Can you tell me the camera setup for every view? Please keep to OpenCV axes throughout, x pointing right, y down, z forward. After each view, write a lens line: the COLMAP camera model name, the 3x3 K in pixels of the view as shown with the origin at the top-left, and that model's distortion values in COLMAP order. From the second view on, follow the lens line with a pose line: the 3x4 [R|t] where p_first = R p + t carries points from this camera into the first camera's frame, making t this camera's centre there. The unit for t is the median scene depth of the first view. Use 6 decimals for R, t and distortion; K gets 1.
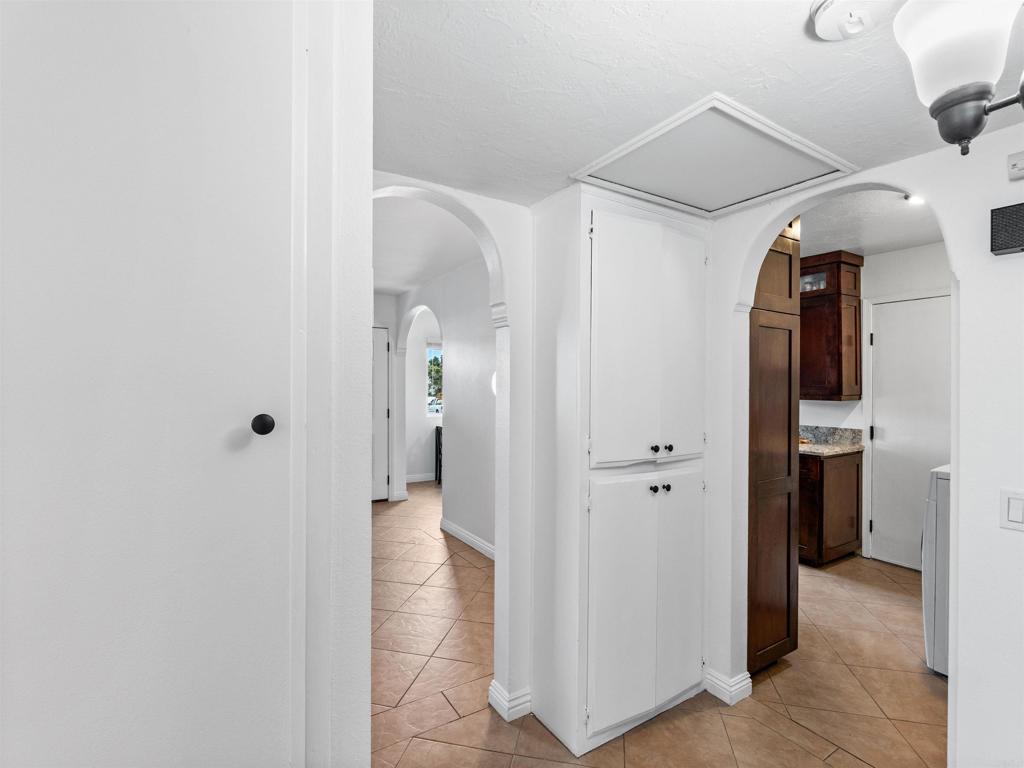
lens RADIAL K [[492.4, 0, 512.5], [0, 492.4, 385.1], [0, 0, 1]] dist [-0.006822, 0.000695]
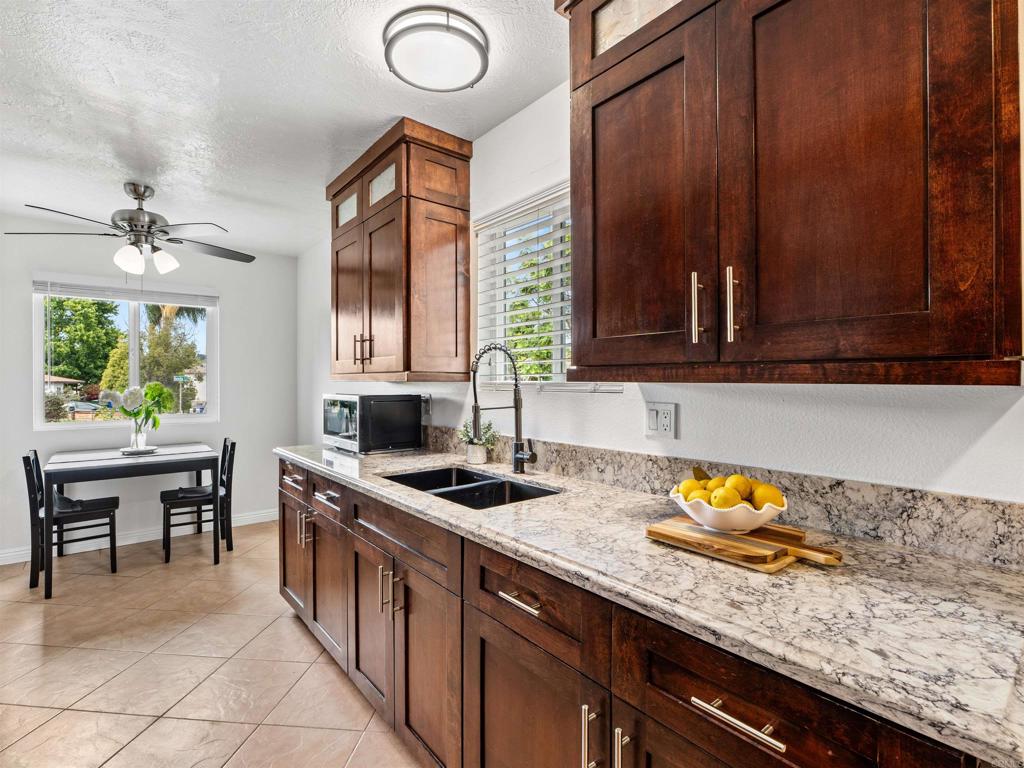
lens RADIAL K [[492.4, 0, 512.6], [0, 492.4, 380.9], [0, 0, 1]] dist [-0.006822, 0.000695]
pose [[0.992322, -0.005997, 0.123534, 0.427070], [0.005963, 0.999982, 0.000641, 0.027879], [-0.123536, 0.000101, 0.992340, 0.792896]]
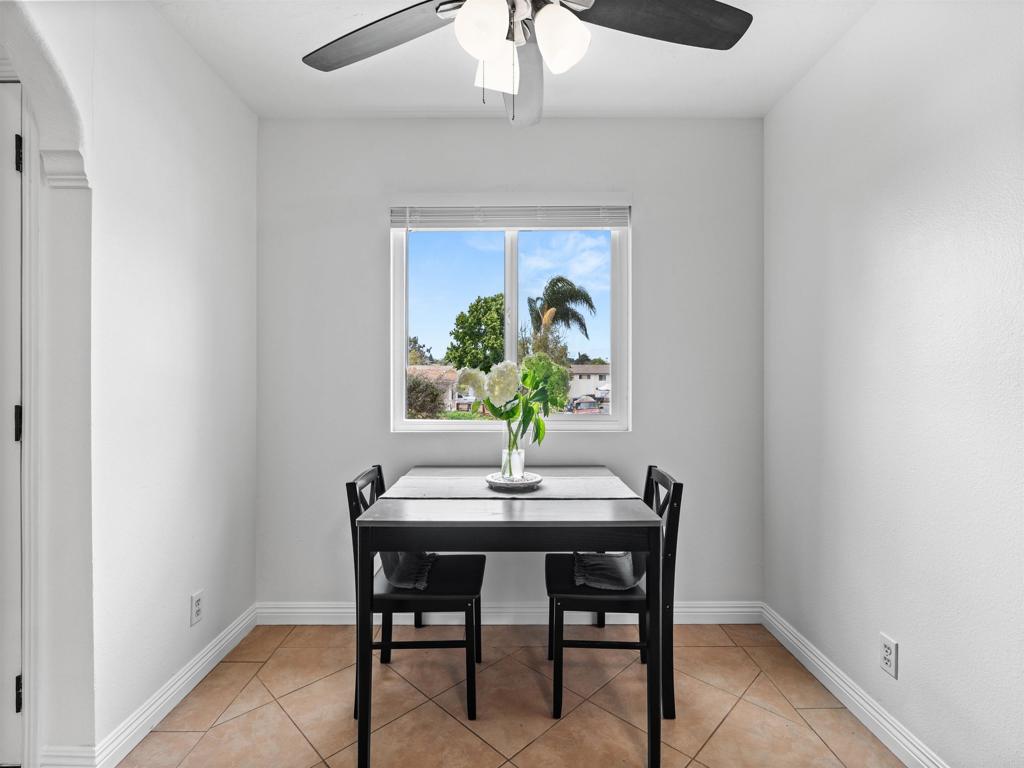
lens RADIAL K [[492.4, 0, 510.7], [0, 492.4, 381.9], [0, 0, 1]] dist [-0.006822, 0.000695]
pose [[0.847517, -0.002714, -0.530761, 0.125663], [0.003089, 0.999995, -0.000180, 0.052929], [0.530759, -0.001487, 0.847522, 1.334274]]
